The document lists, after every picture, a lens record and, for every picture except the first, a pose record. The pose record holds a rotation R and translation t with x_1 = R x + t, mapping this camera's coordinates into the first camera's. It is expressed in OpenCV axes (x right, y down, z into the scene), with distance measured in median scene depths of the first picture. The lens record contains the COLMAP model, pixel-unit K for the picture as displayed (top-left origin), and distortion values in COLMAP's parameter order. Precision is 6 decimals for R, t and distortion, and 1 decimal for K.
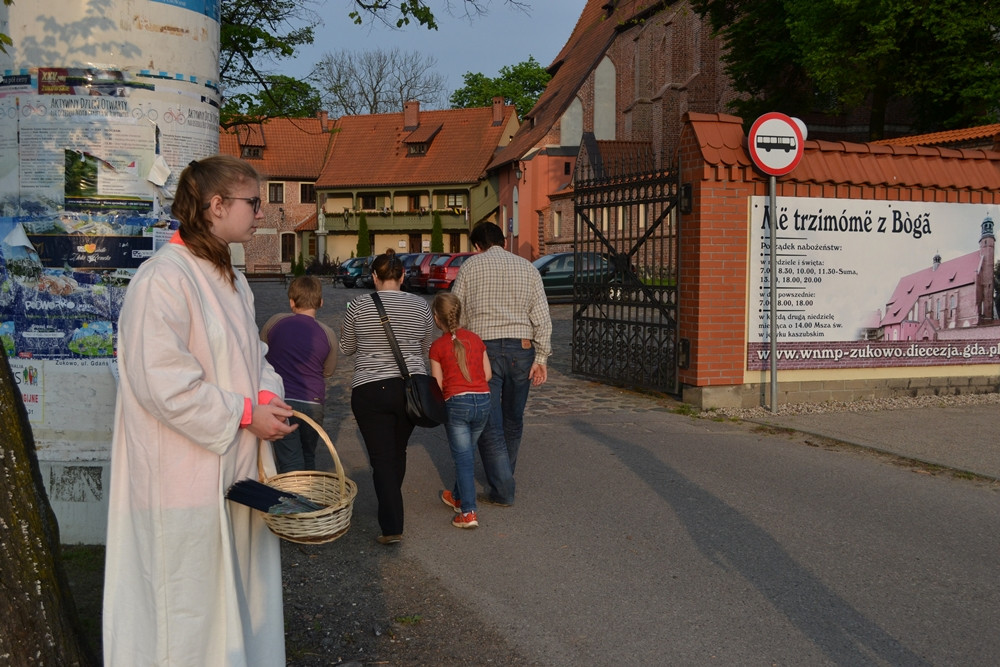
lens RADIAL K [[831.6, 0, 504.2], [0, 831.6, 346.9], [0, 0, 1]] dist [-0.073860, -0.006575]
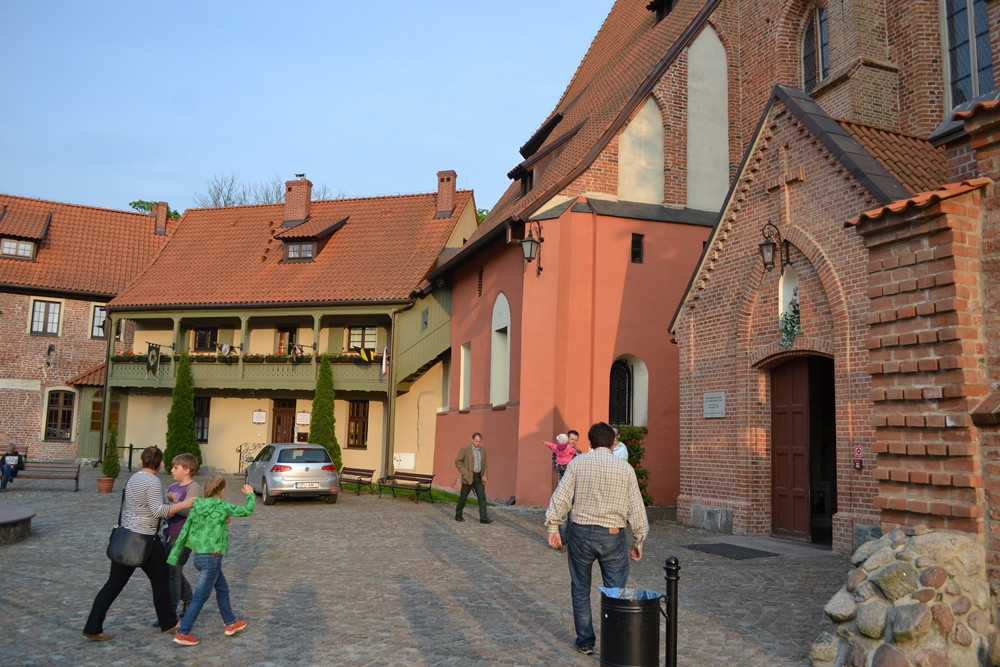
lens RADIAL K [[831.6, 0, 504.2], [0, 831.6, 346.9], [0, 0, 1]] dist [-0.073860, -0.006575]
pose [[0.993184, 0.040460, 0.109309, -0.027564], [-0.015971, 0.976213, -0.216226, -0.058732], [-0.115458, 0.213006, 0.970205, 0.481845]]
